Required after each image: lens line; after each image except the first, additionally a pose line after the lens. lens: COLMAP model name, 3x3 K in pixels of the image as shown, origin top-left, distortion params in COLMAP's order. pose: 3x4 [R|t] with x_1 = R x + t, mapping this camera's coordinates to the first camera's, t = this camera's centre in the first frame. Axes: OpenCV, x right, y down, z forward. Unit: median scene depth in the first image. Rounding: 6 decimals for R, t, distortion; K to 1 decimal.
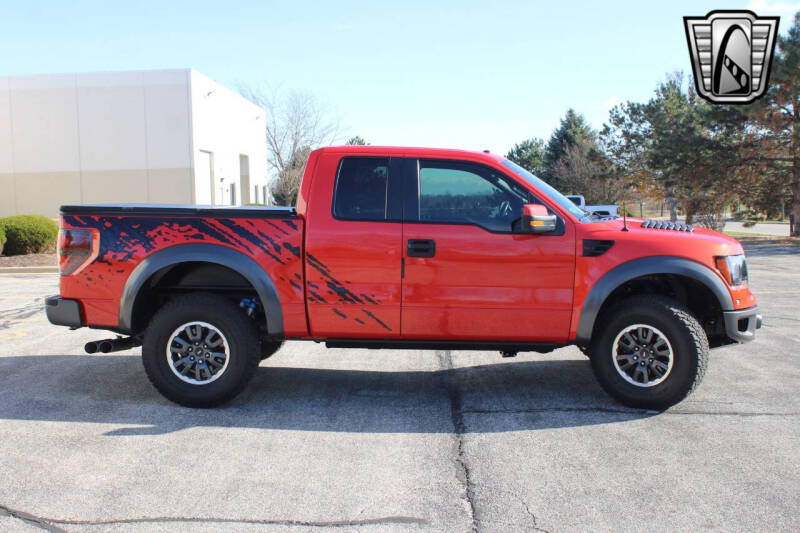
lens RADIAL K [[1089.8, 0, 402.8], [0, 1089.8, 263.1], [0, 0, 1]] dist [-0.043768, 0.000000]
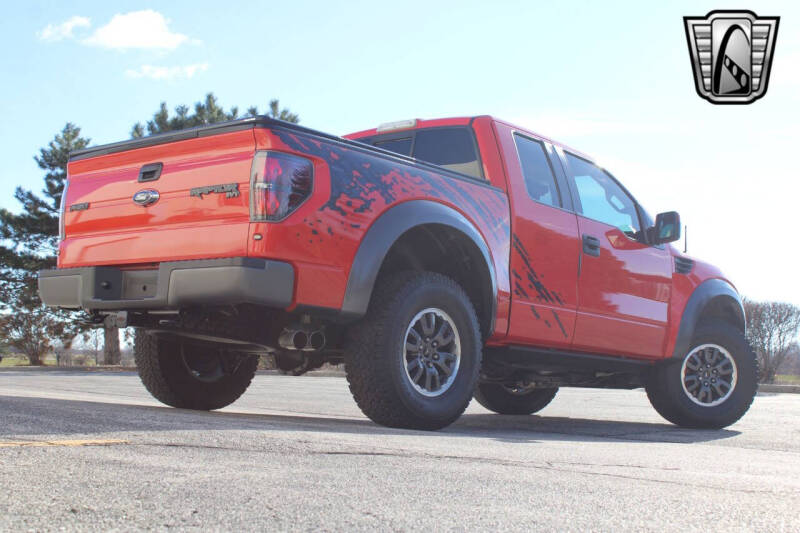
lens RADIAL K [[1089.8, 0, 394.2], [0, 1089.8, 263.3], [0, 0, 1]] dist [-0.043768, 0.000000]
pose [[0.669575, 0.106480, 0.735073, -0.737372], [0.020834, 0.986589, -0.161891, 0.140216], [-0.742452, 0.123713, 0.658377, 0.537747]]
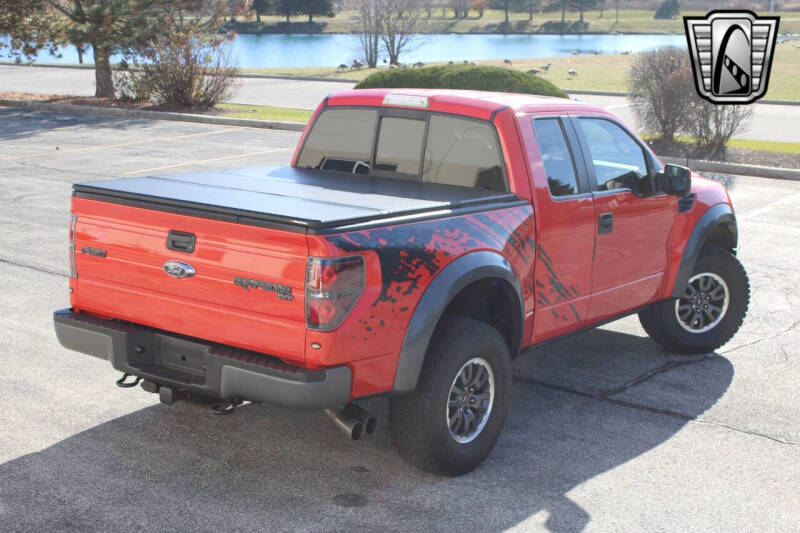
lens RADIAL K [[1236.3, 0, 400.5], [0, 1236.3, 270.0], [0, 0, 1]] dist [-0.023119, 0.000000]
pose [[0.585878, -0.144865, 0.797346, -0.864355], [0.040981, 0.987930, 0.149379, -0.130047], [-0.809362, -0.054842, 0.584744, 0.555635]]
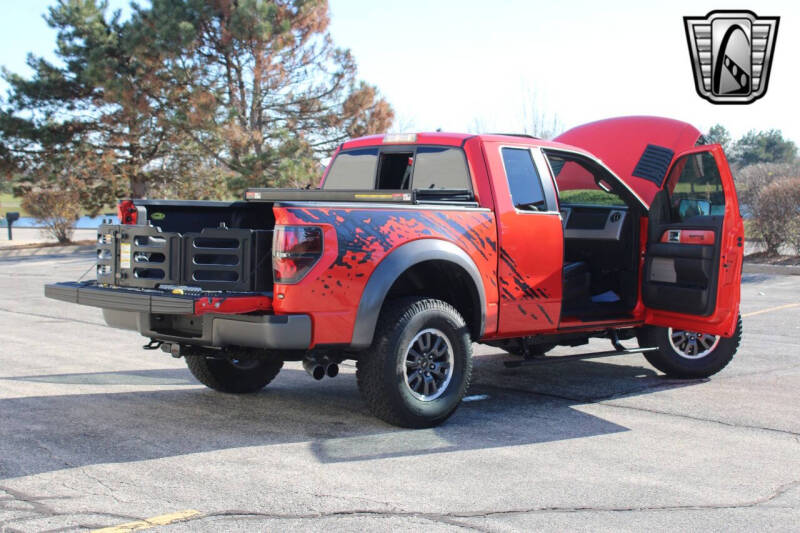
lens RADIAL K [[1236.3, 0, 382.0], [0, 1236.3, 261.0], [0, 0, 1]] dist [-0.023119, 0.000000]
pose [[0.710320, -0.032688, 0.703119, -0.909418], [0.054887, 0.998452, -0.009031, 0.006232], [-0.701735, 0.045007, 0.711015, 0.315076]]
